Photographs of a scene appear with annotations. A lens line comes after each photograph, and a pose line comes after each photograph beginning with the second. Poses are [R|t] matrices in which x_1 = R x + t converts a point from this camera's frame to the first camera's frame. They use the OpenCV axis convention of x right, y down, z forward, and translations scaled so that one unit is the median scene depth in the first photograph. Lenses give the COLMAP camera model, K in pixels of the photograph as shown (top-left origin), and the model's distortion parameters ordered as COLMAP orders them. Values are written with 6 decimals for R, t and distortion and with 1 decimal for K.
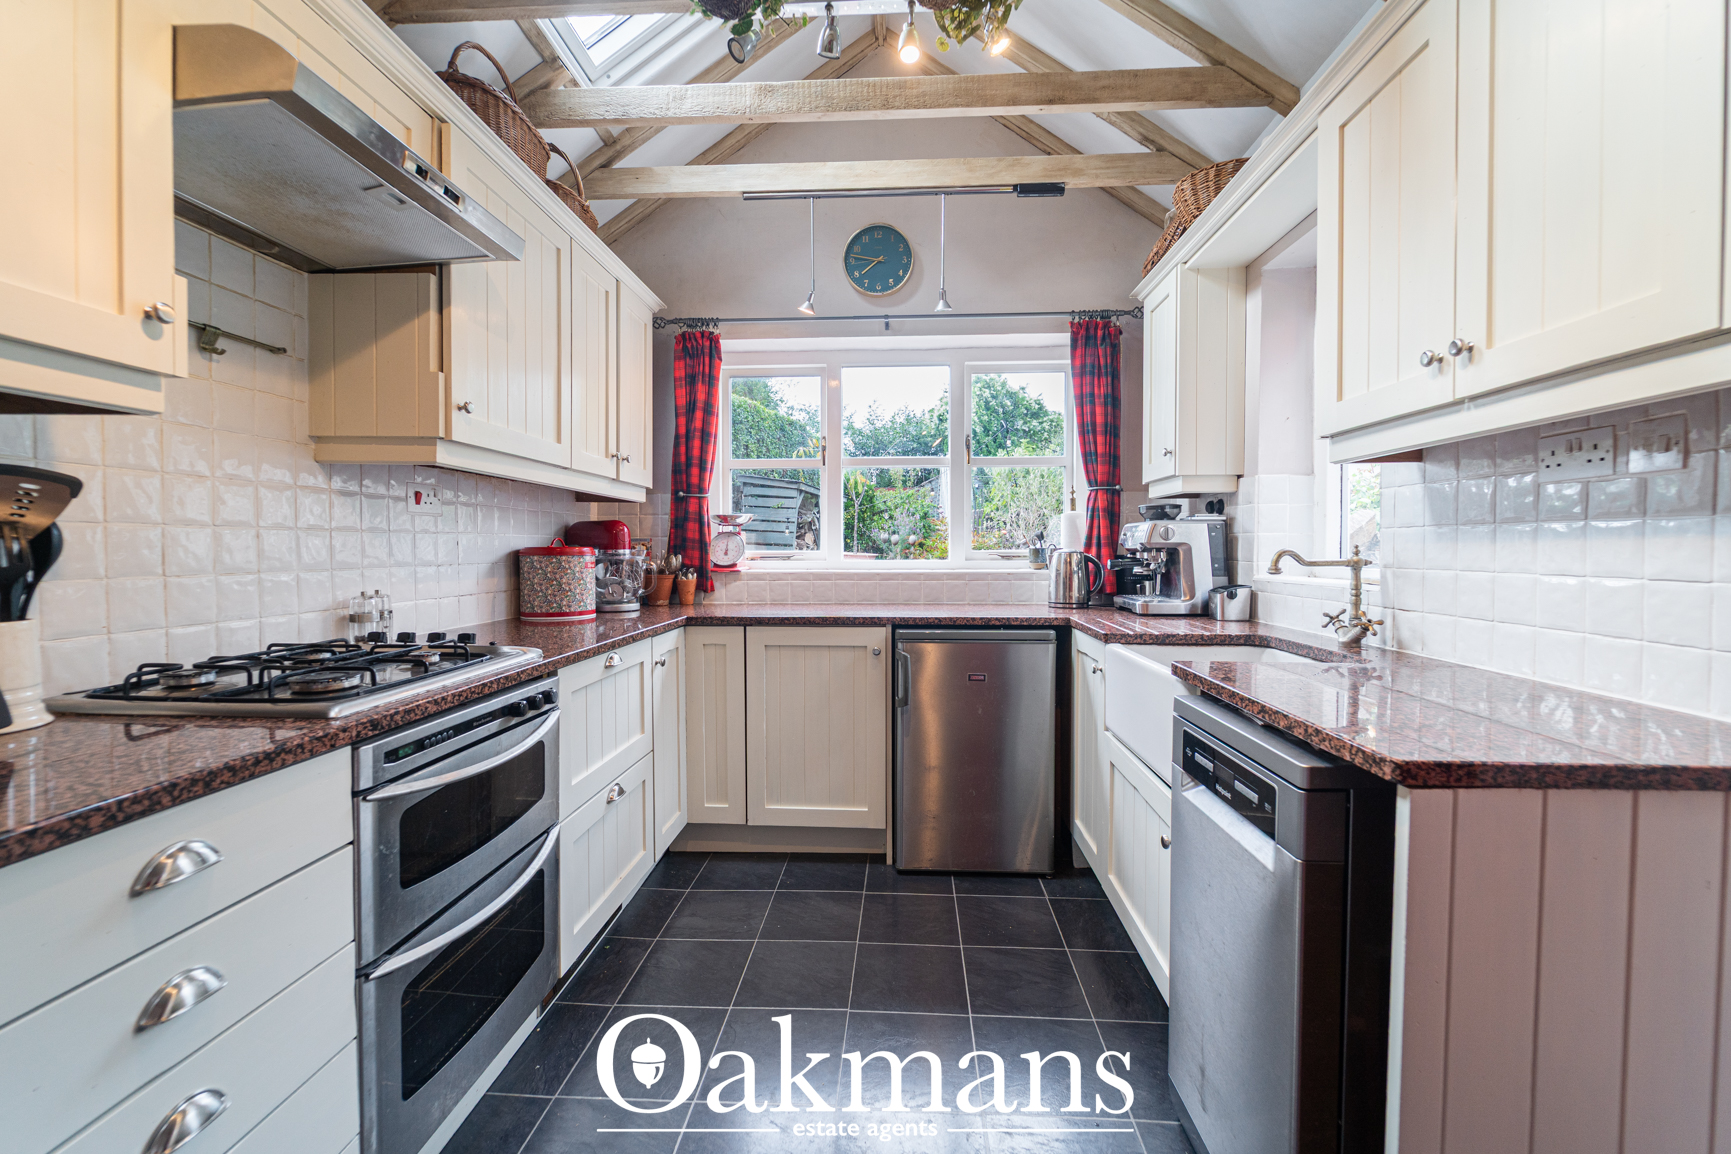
lens RADIAL K [[705.7, 0, 866.4], [0, 705.7, 564.6], [0, 0, 1]] dist [0.002789, 0.000101]
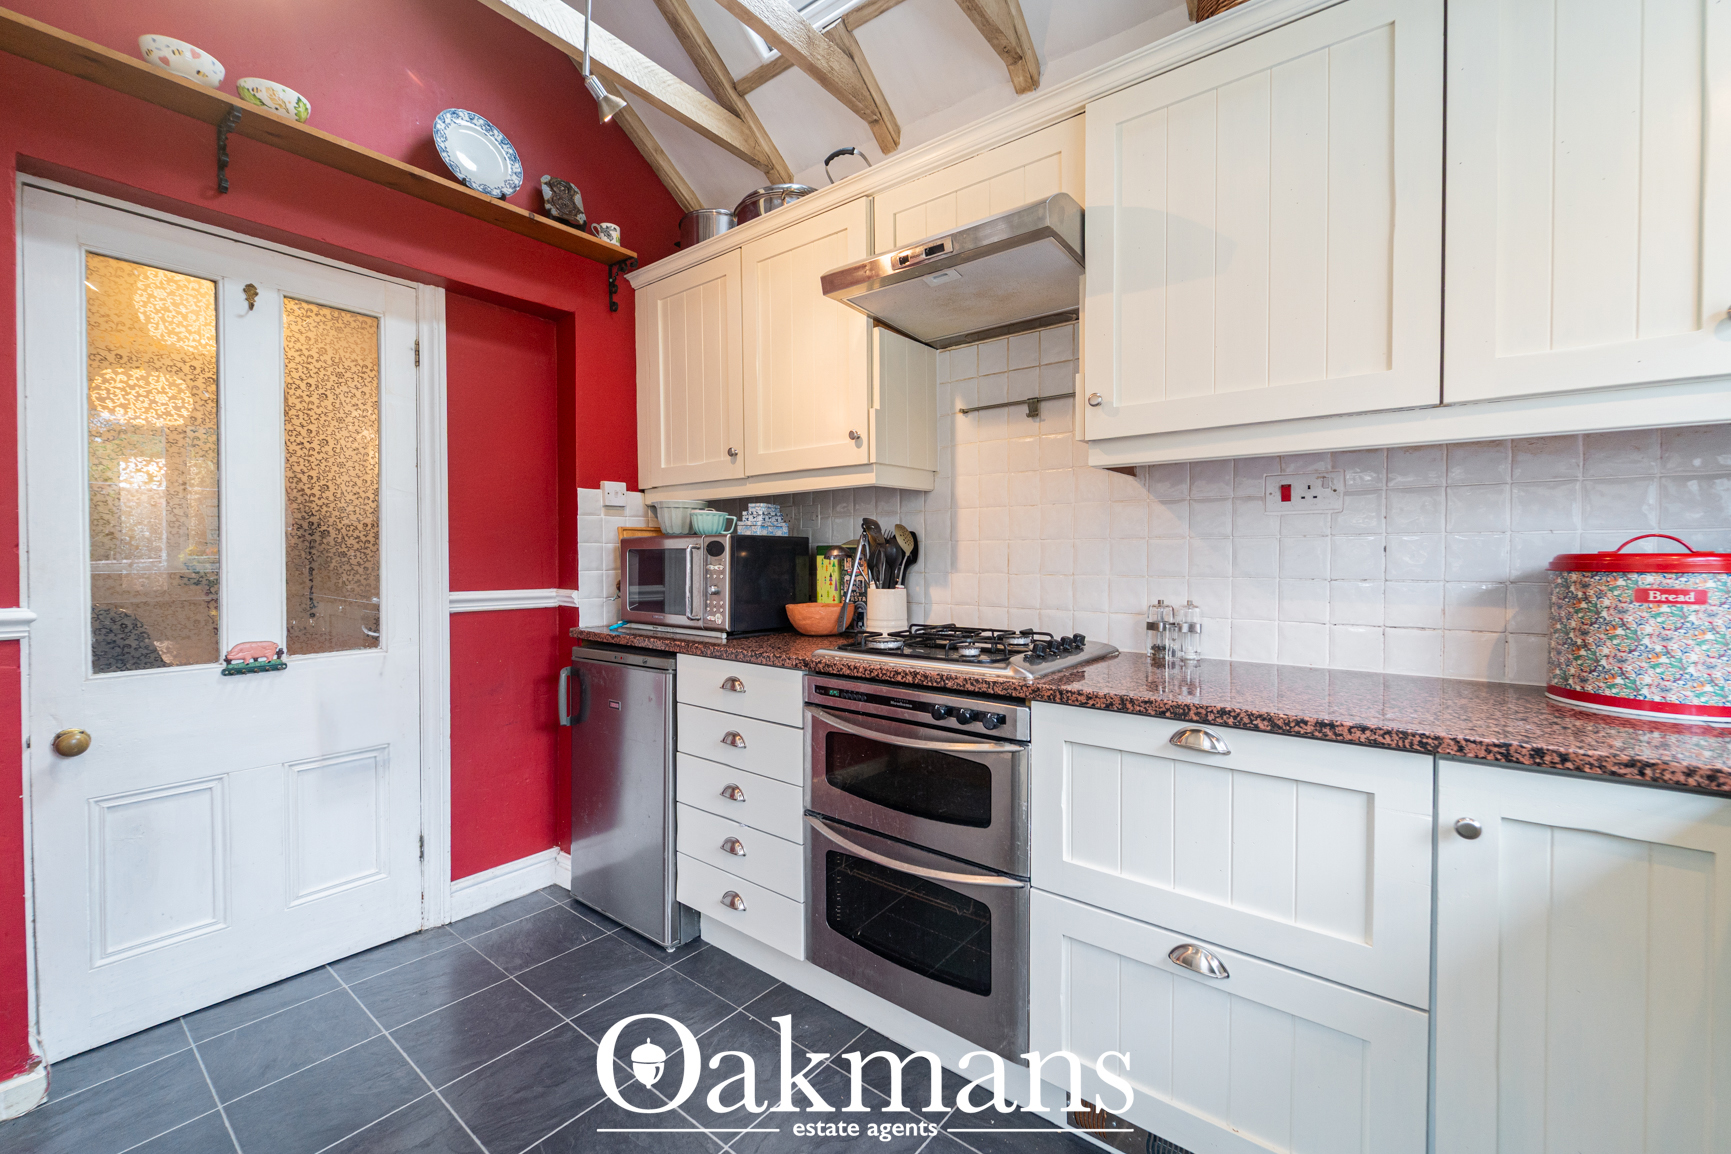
lens RADIAL K [[705.7, 0, 862.4], [0, 705.7, 567.0], [0, 0, 1]] dist [0.002789, 0.000101]
pose [[-0.581918, 0.010746, -0.813176, 0.418436], [-0.022624, 0.999312, 0.029396, -0.034997], [0.812933, 0.035503, -0.581275, 1.556916]]
